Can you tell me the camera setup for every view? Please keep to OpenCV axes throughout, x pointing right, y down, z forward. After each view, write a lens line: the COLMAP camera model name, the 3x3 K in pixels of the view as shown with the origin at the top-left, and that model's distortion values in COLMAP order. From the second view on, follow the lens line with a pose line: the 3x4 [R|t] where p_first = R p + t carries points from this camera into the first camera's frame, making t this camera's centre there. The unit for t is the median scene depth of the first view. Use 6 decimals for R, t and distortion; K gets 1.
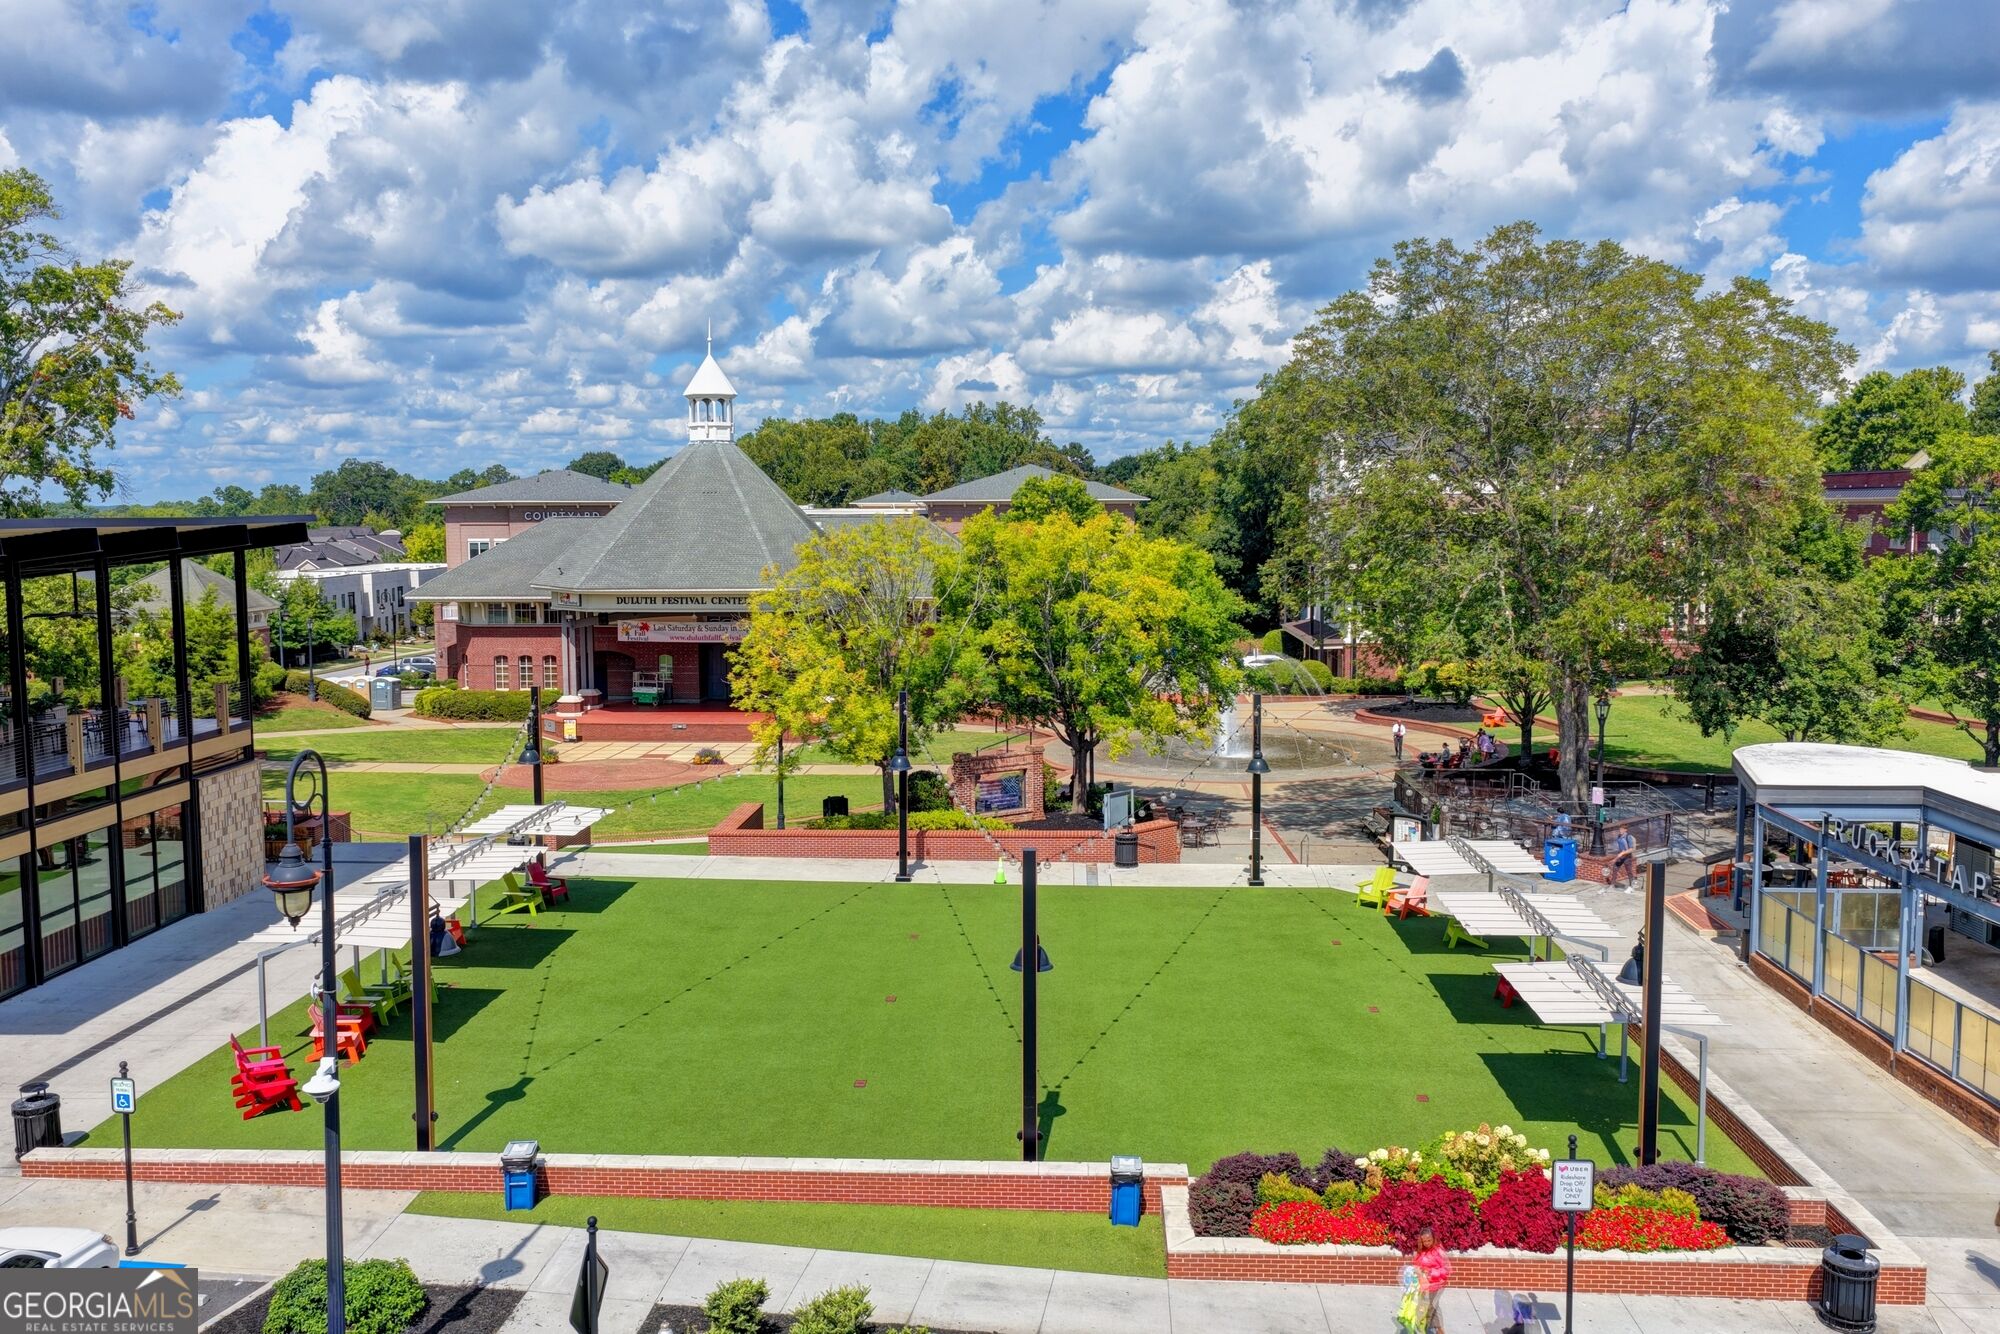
lens RADIAL K [[1662.9, 0, 1005.7], [0, 1662.9, 652.9], [0, 0, 1]] dist [-0.015802, 0.048126]
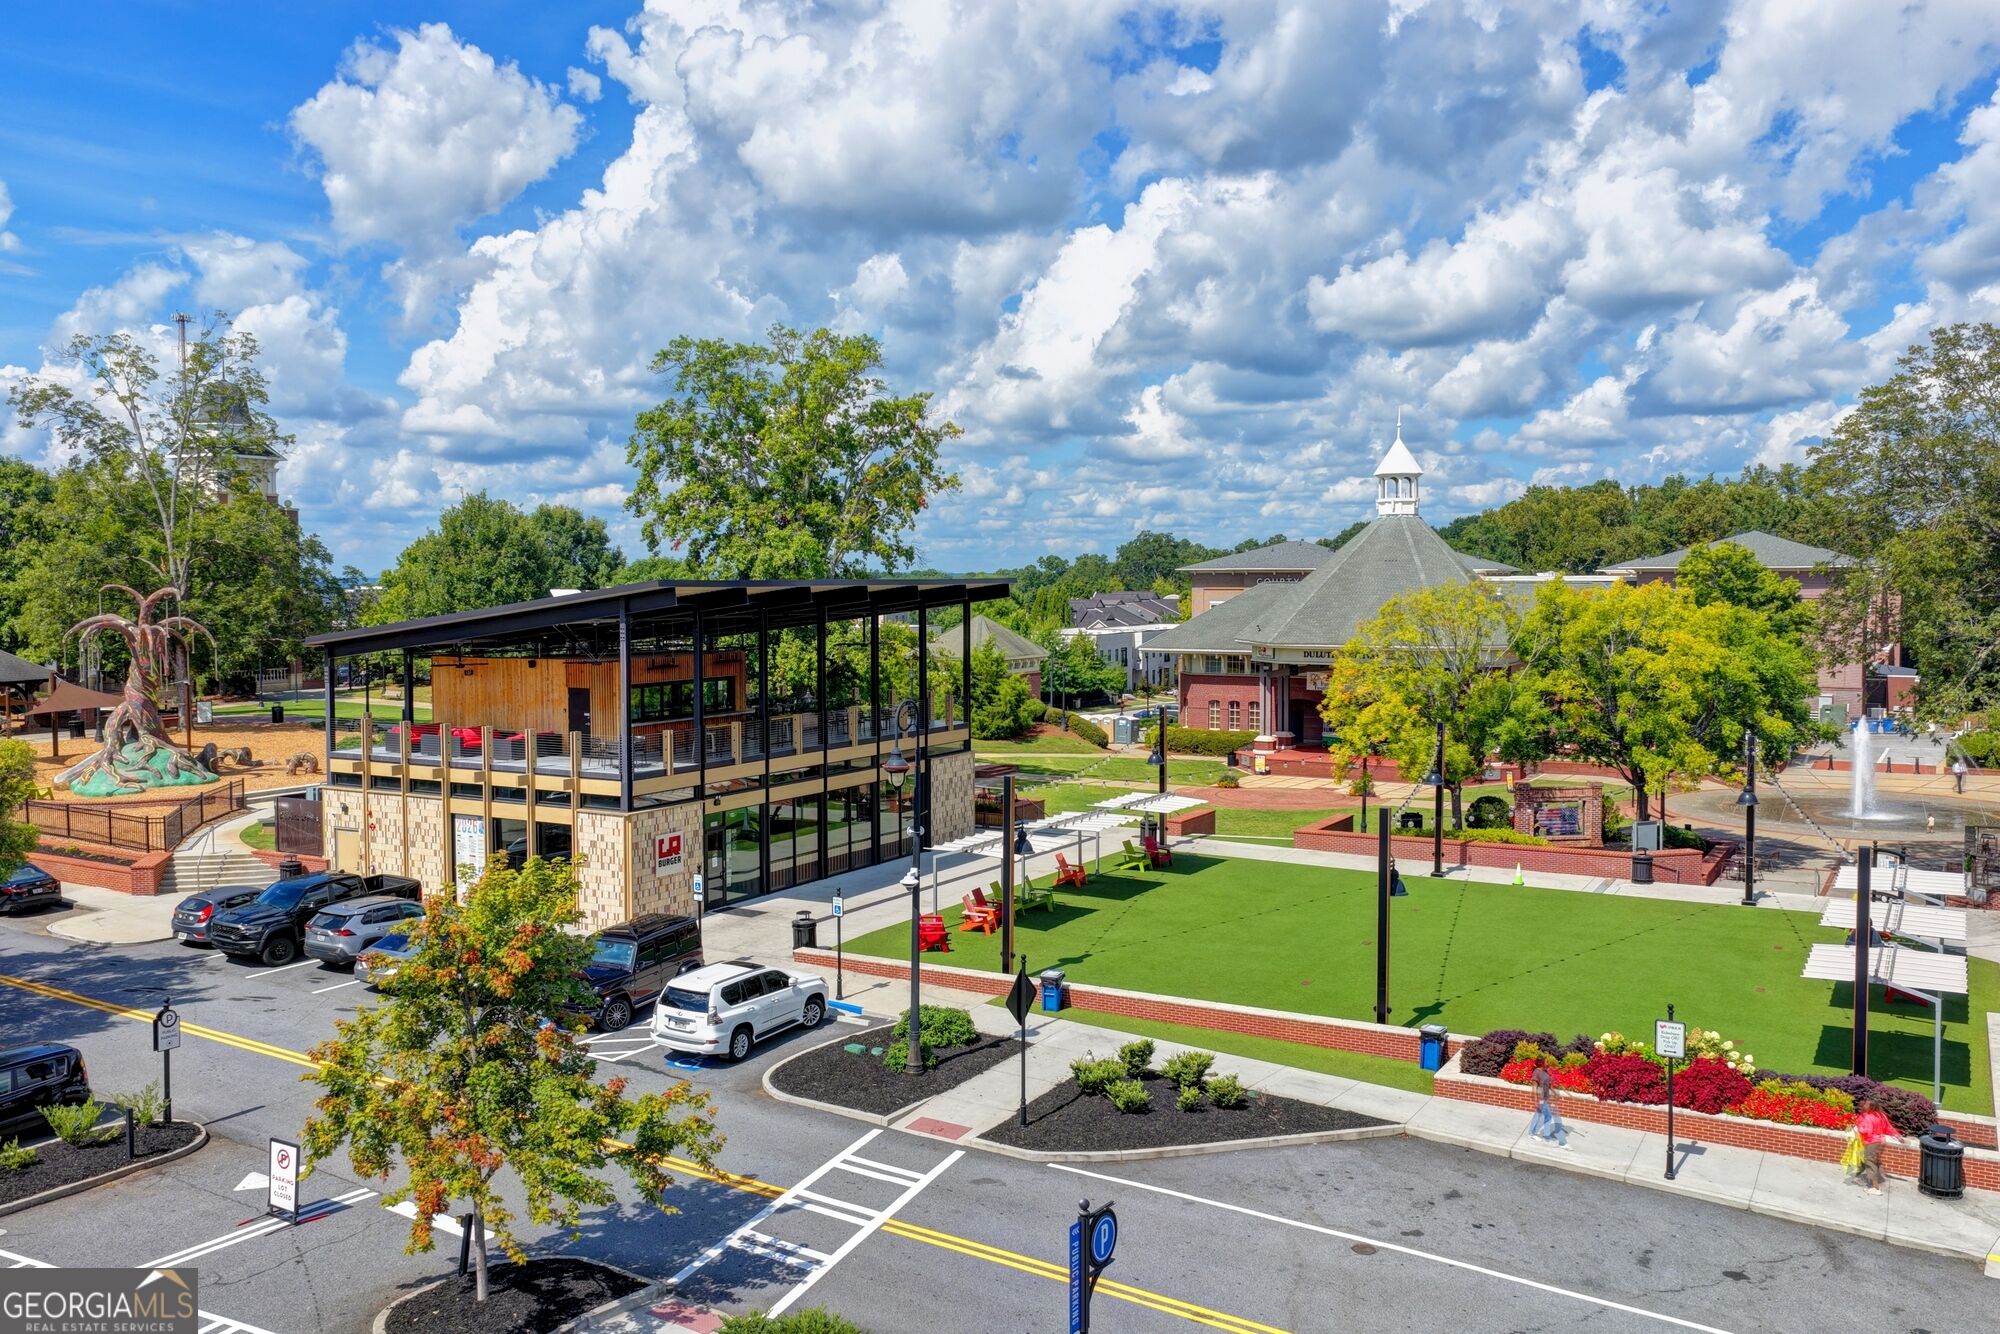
lens RADIAL K [[1662.9, 0, 1005.7], [0, 1662.9, 652.9], [0, 0, 1]] dist [-0.015802, 0.048126]
pose [[0.892178, 0.021660, -0.451165, 0.140670], [-0.039866, 0.998728, -0.030888, 0.015749], [0.449922, 0.045543, 0.891906, -0.169149]]
